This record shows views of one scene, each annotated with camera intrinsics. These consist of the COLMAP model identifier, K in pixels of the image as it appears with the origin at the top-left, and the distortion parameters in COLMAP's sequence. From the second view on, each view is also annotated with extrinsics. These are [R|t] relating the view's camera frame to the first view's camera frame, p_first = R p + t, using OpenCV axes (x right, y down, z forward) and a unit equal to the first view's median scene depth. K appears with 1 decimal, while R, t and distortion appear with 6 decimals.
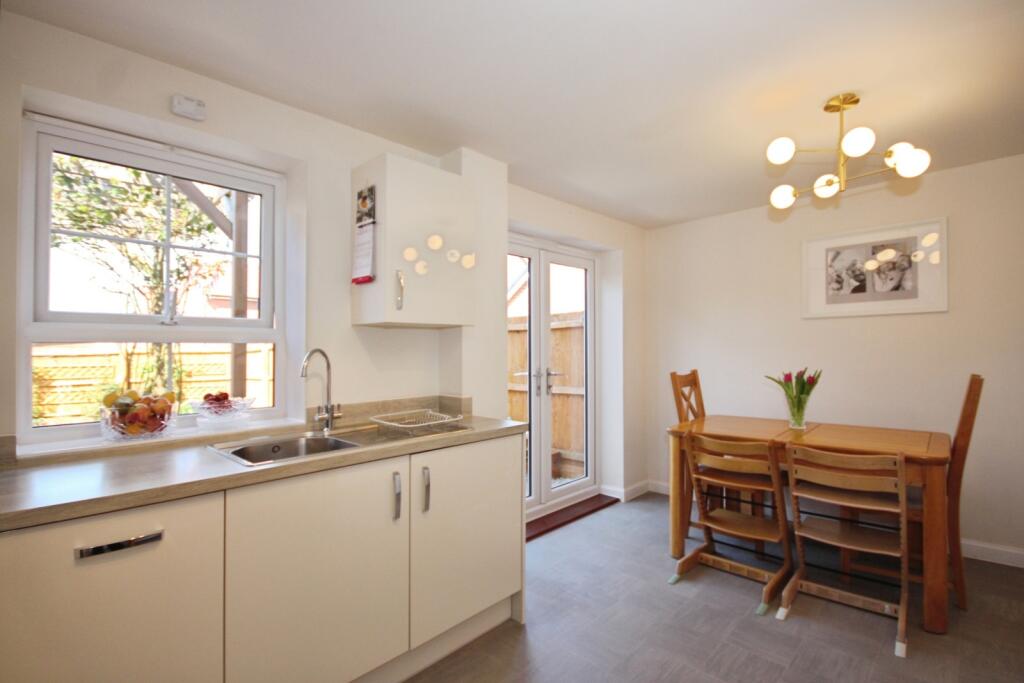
lens RADIAL K [[476.6, 0, 516.7], [0, 476.6, 339.4], [0, 0, 1]] dist [-0.003070, -0.001450]
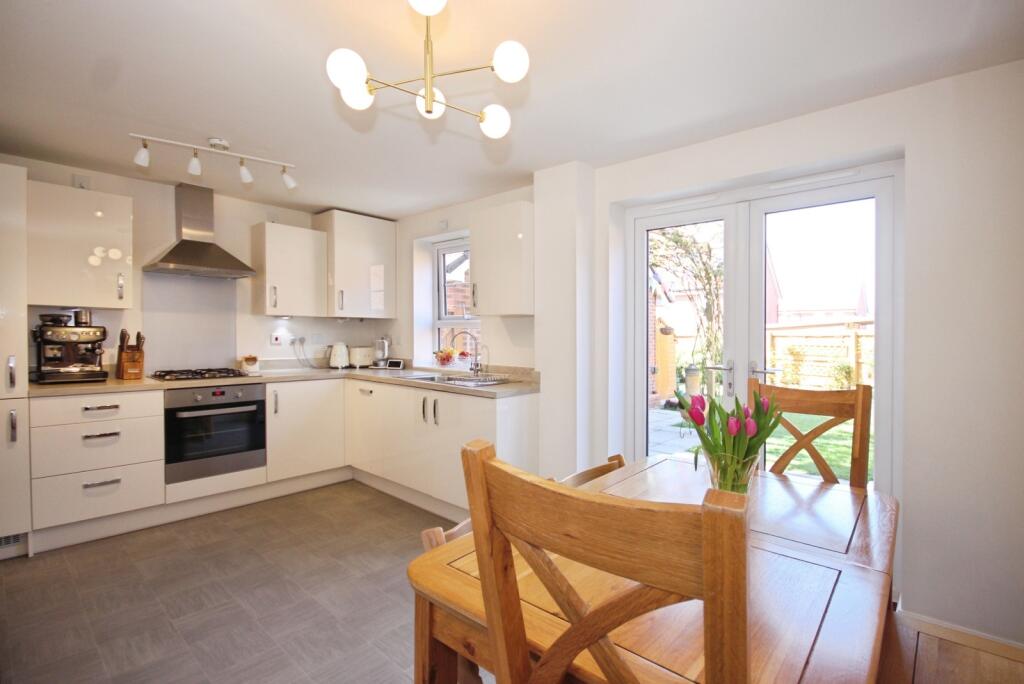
lens RADIAL K [[476.6, 0, 517.1], [0, 476.6, 338.4], [0, 0, 1]] dist [-0.003070, -0.001450]
pose [[0.047183, 0.026122, -0.998545, 0.766425], [0.009334, 0.999603, 0.026590, 0.001124], [0.998843, -0.010575, 0.046921, 0.602306]]
